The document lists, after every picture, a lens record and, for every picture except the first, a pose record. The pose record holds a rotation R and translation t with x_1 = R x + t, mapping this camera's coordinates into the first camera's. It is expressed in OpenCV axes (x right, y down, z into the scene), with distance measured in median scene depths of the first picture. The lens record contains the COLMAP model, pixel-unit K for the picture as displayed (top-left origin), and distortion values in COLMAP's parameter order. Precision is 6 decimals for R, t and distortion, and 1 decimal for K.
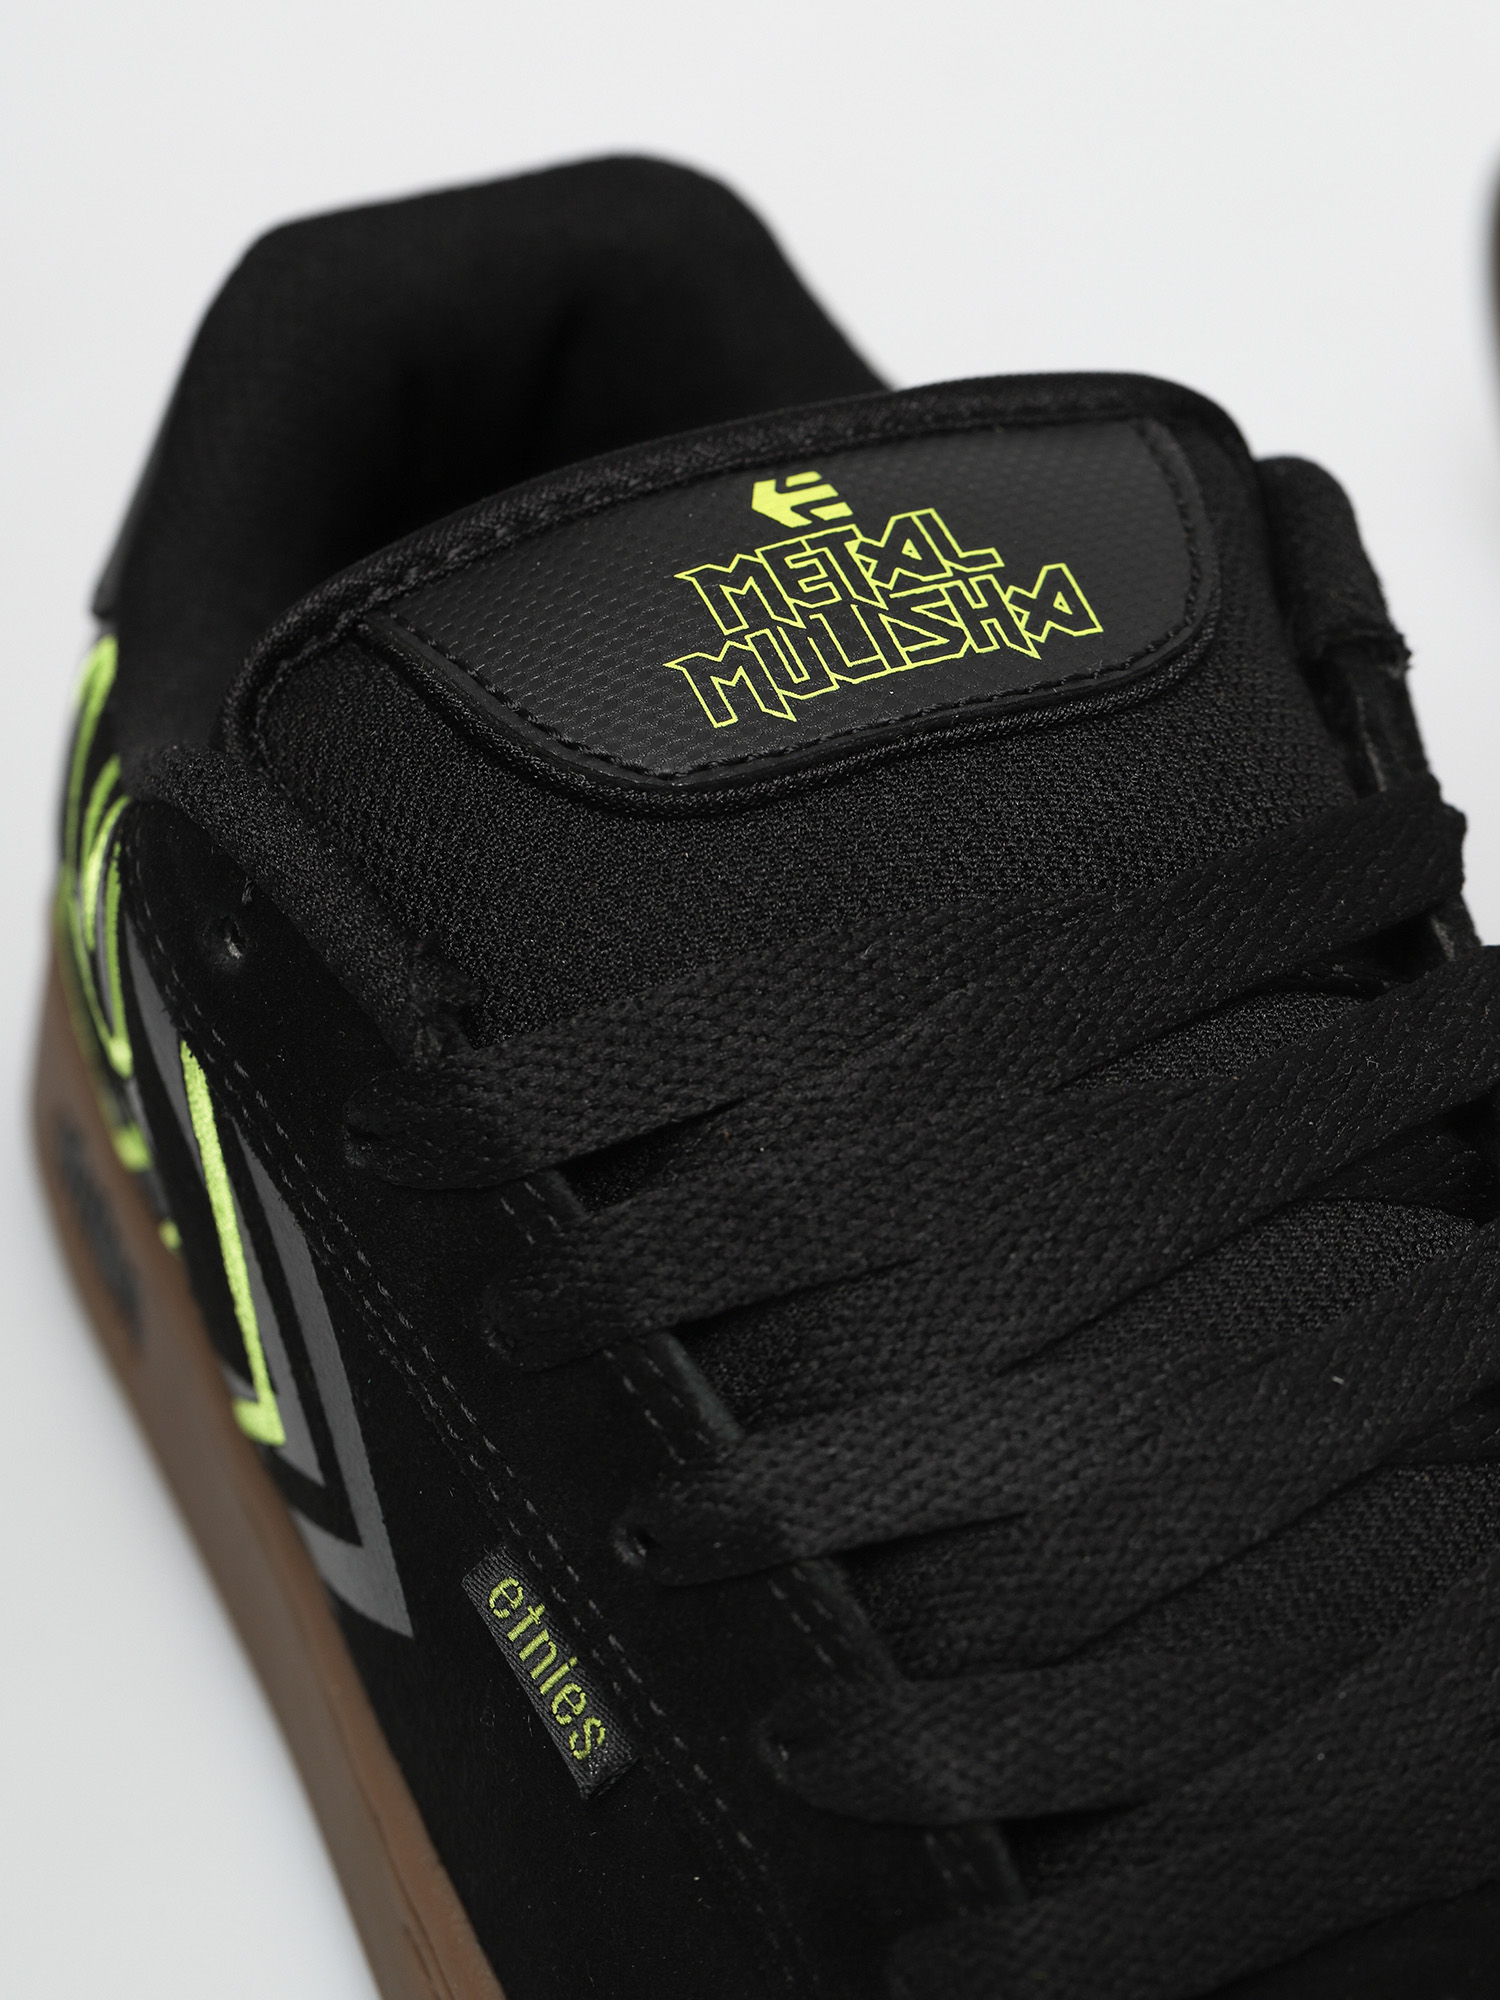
lens RADIAL K [[5578.9, 0, 750.0], [0, 5578.9, 1000.0], [0, 0, 1]] dist [-0.224020, -0.490053]
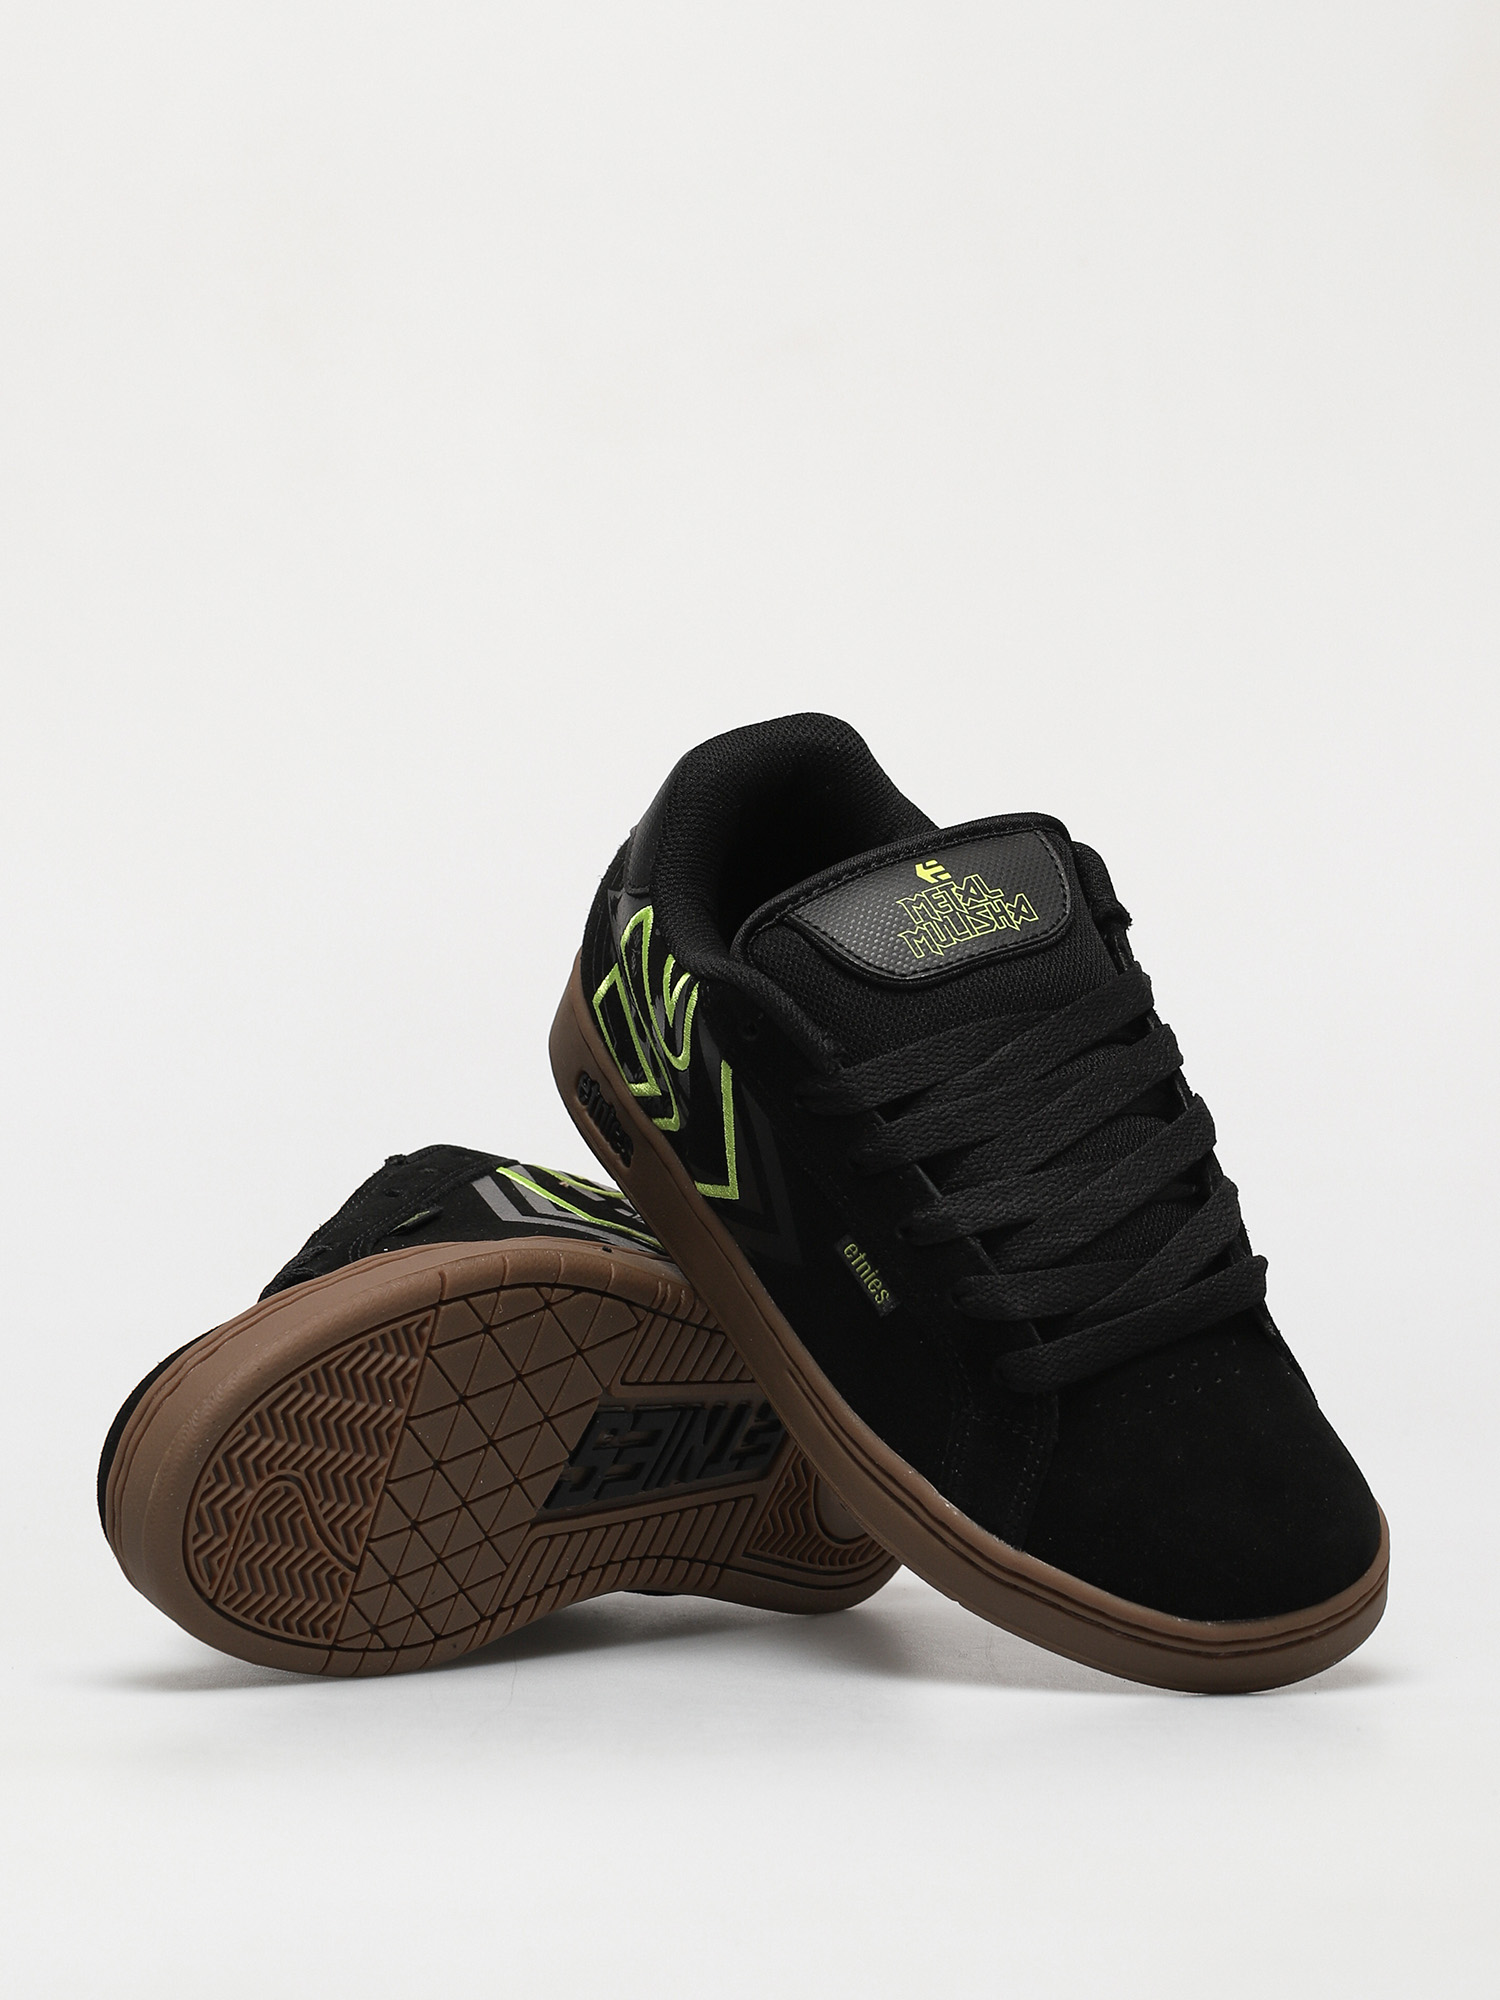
lens RADIAL K [[5683.2, 0, 750.0], [0, 5683.2, 1000.0], [0, 0, 1]] dist [0.478633, 0.261650]
pose [[0.987744, -0.011932, 0.155624, -0.569890], [0.003246, 0.998428, 0.055950, -0.197416], [-0.156047, -0.054759, 0.986231, -1.990213]]
